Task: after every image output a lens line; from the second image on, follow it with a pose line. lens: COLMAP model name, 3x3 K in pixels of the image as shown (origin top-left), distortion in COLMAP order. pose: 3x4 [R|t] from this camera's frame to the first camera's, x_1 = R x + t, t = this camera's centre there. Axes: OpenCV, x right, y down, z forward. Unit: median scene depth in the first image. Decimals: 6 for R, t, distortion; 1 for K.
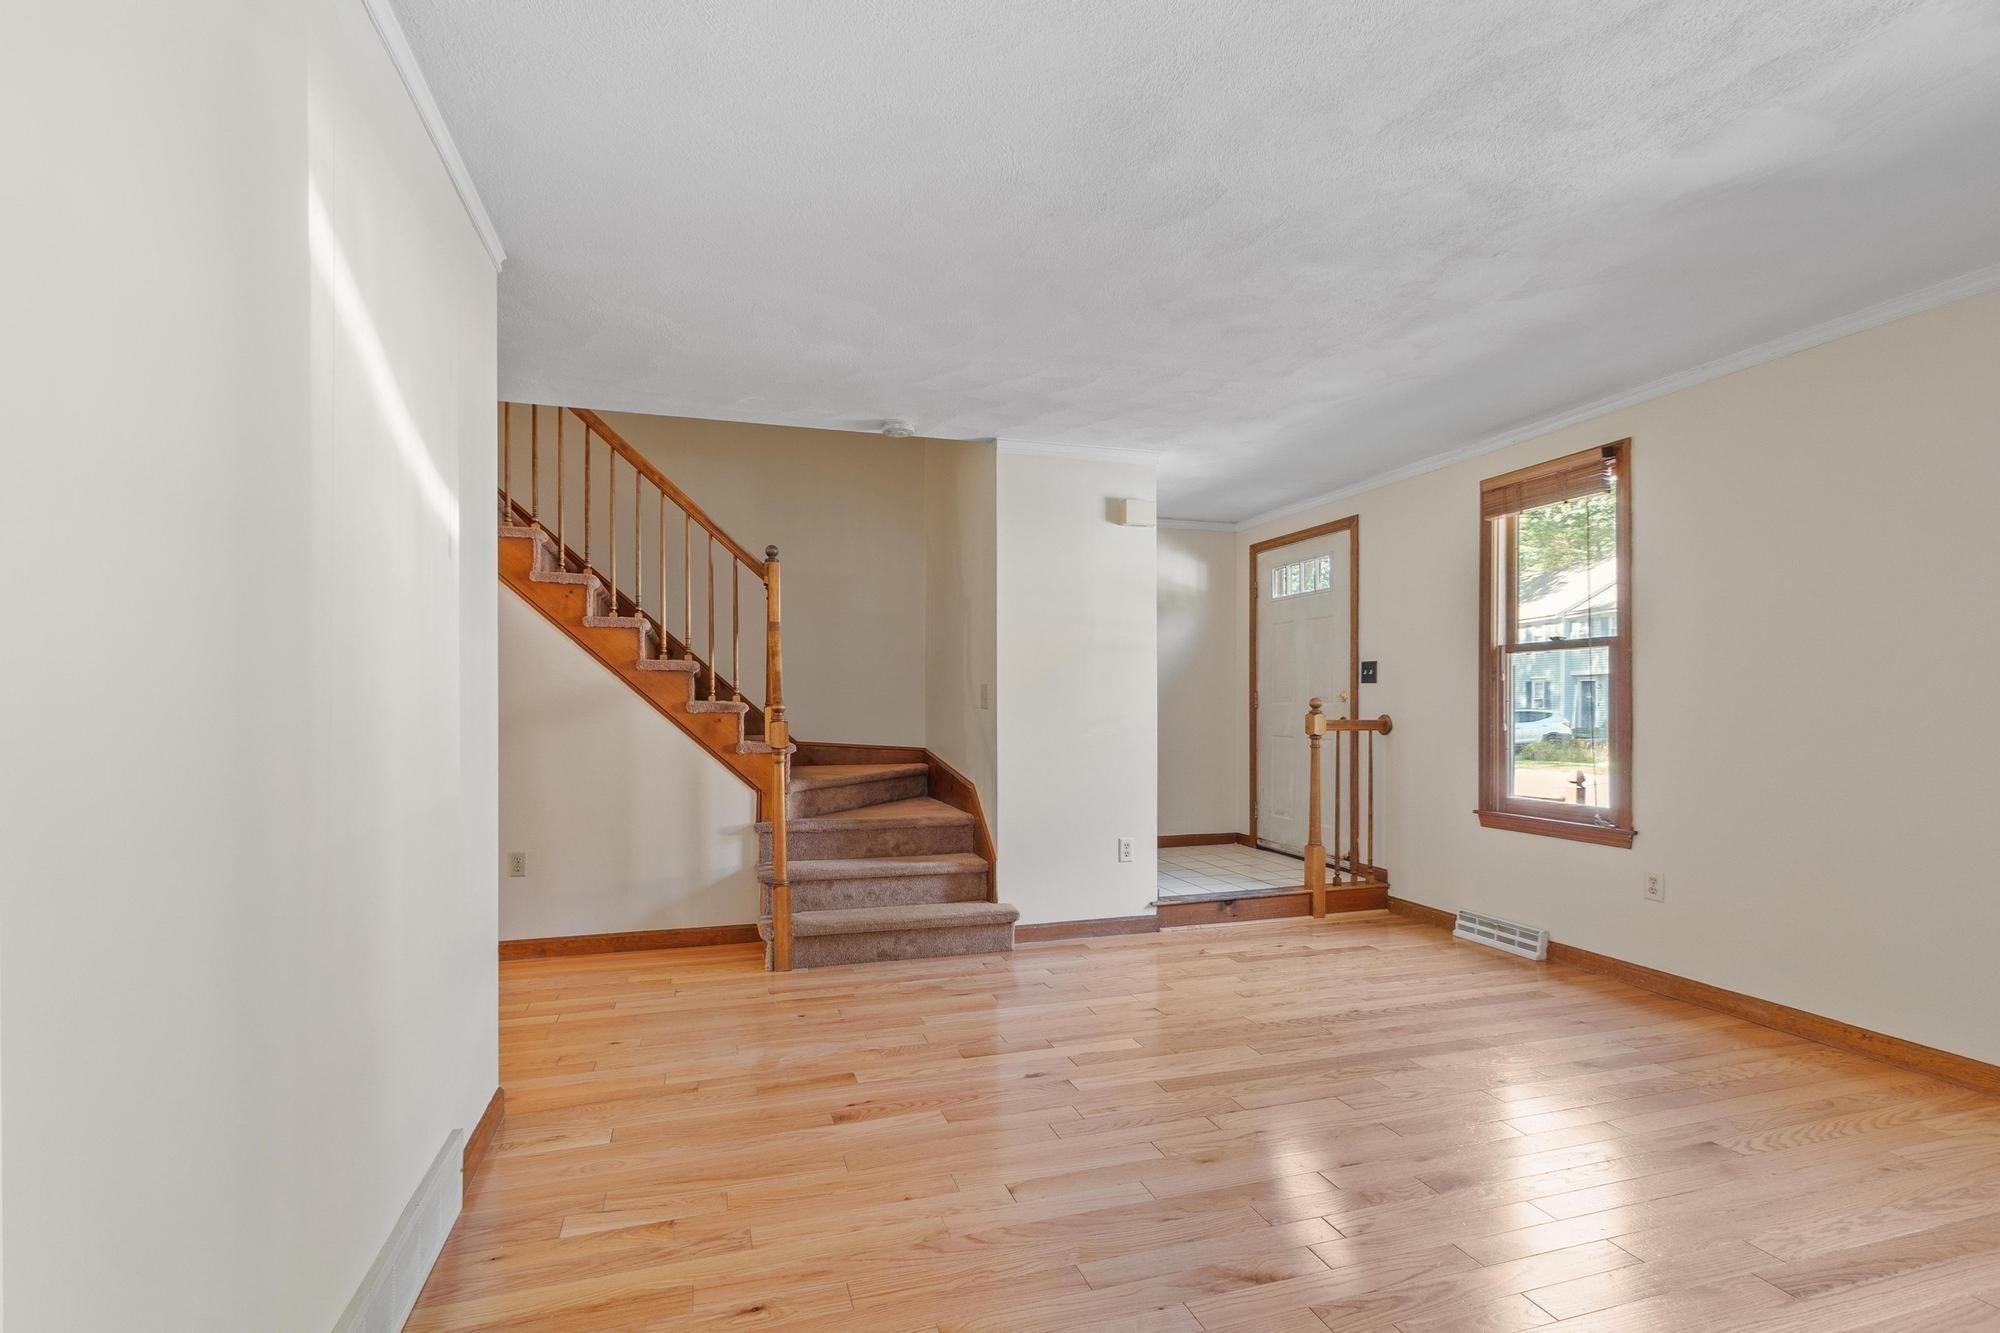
lens RADIAL K [[868.3, 0, 959.9], [0, 868.3, 708.9], [0, 0, 1]] dist [-0.001070, 0.000181]
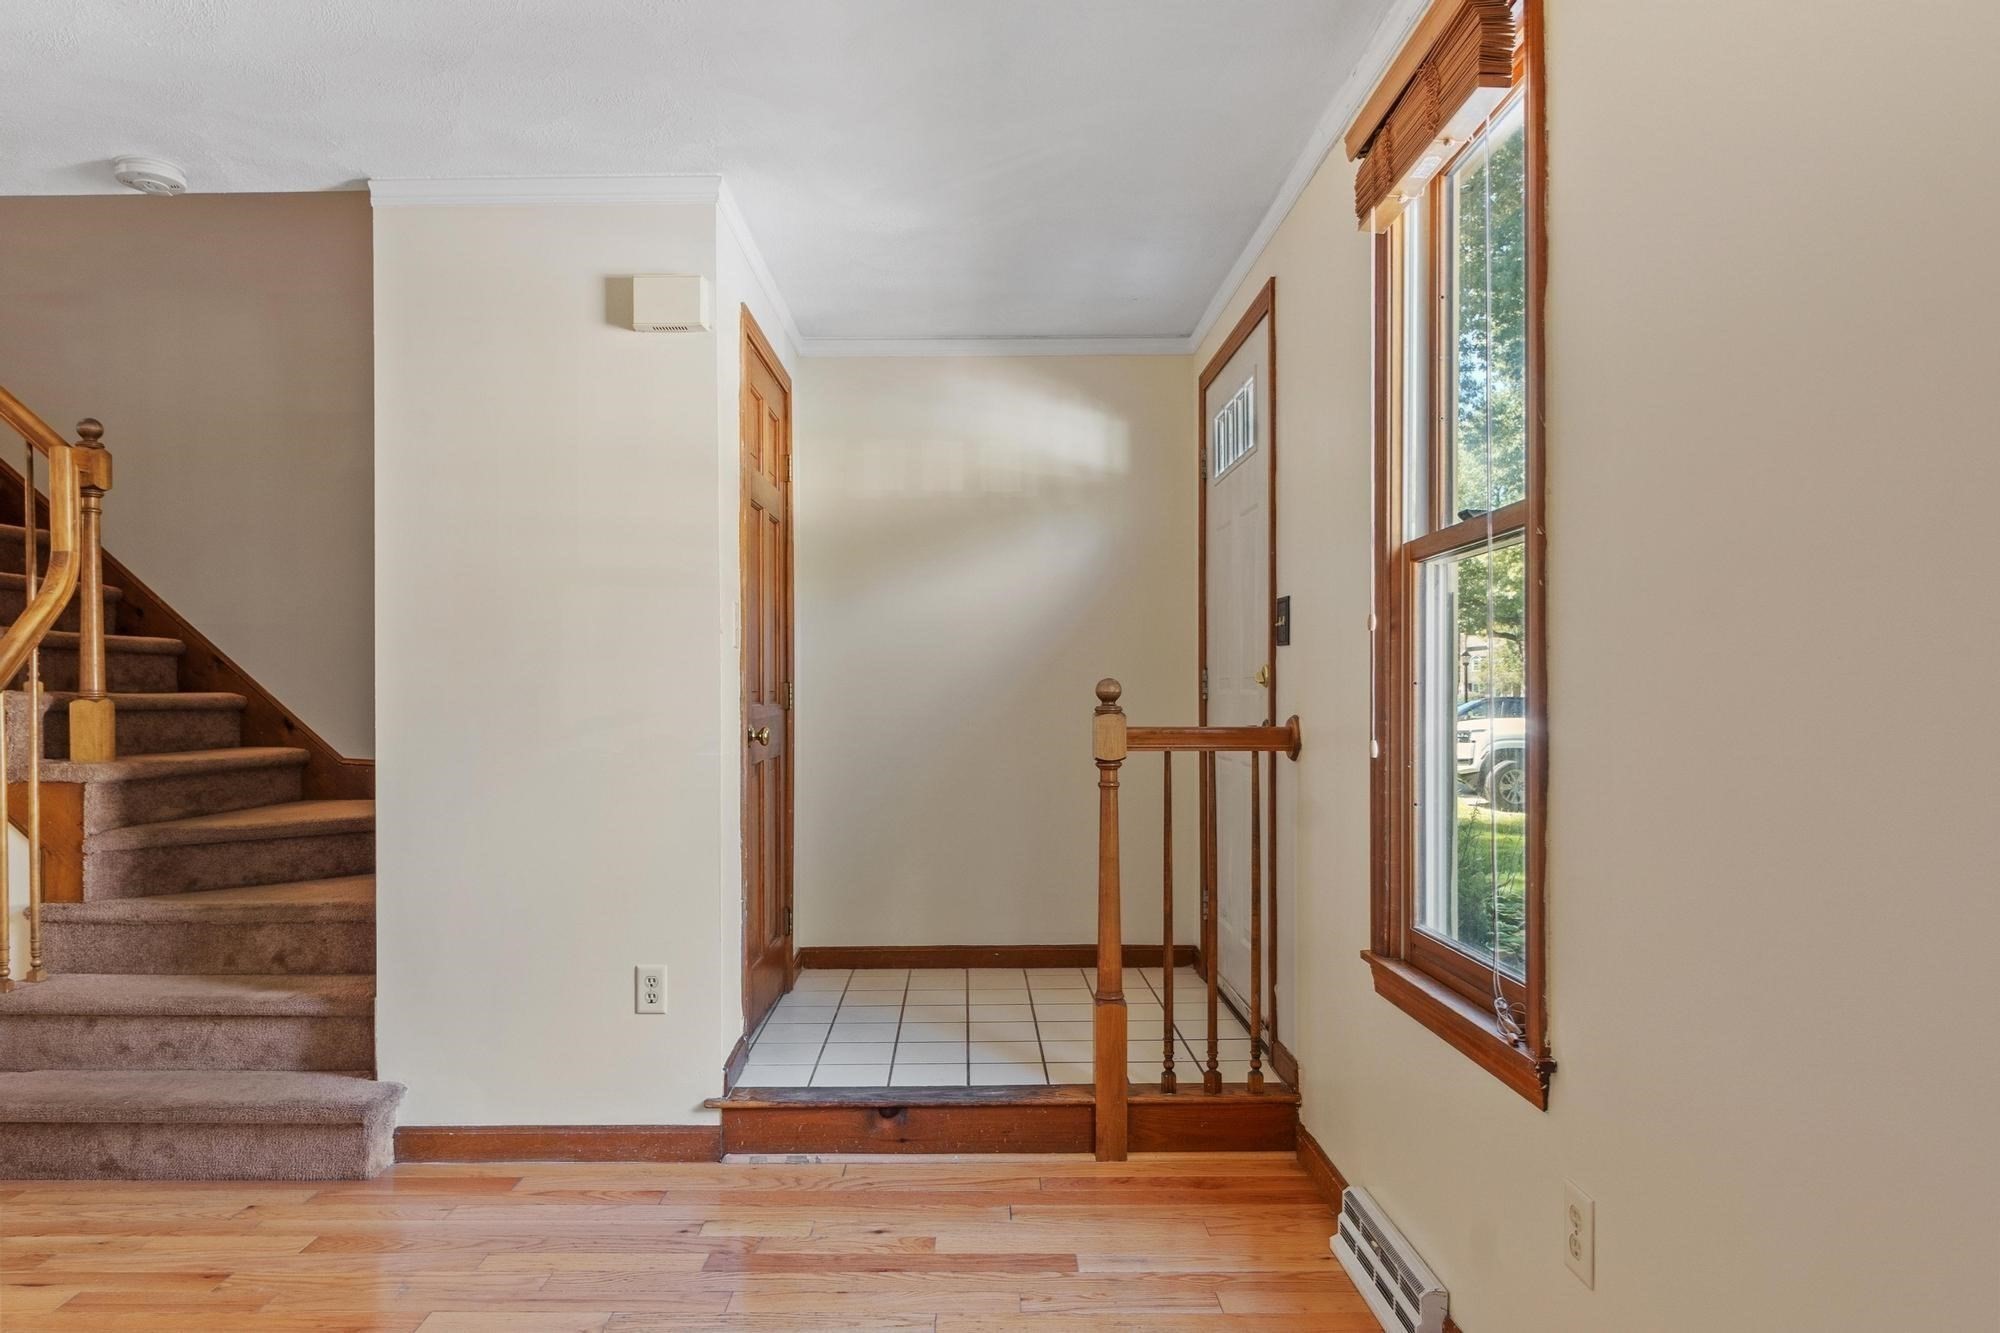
lens RADIAL K [[1247.1, 0, 948.9], [0, 1247.1, 698.9], [0, 0, 1]] dist [0.004484, -0.000112]
pose [[0.958361, -0.001736, -0.285554, 0.588673], [0.001277, 0.999998, -0.001793, -0.001045], [0.285556, 0.001354, 0.958361, 0.391383]]
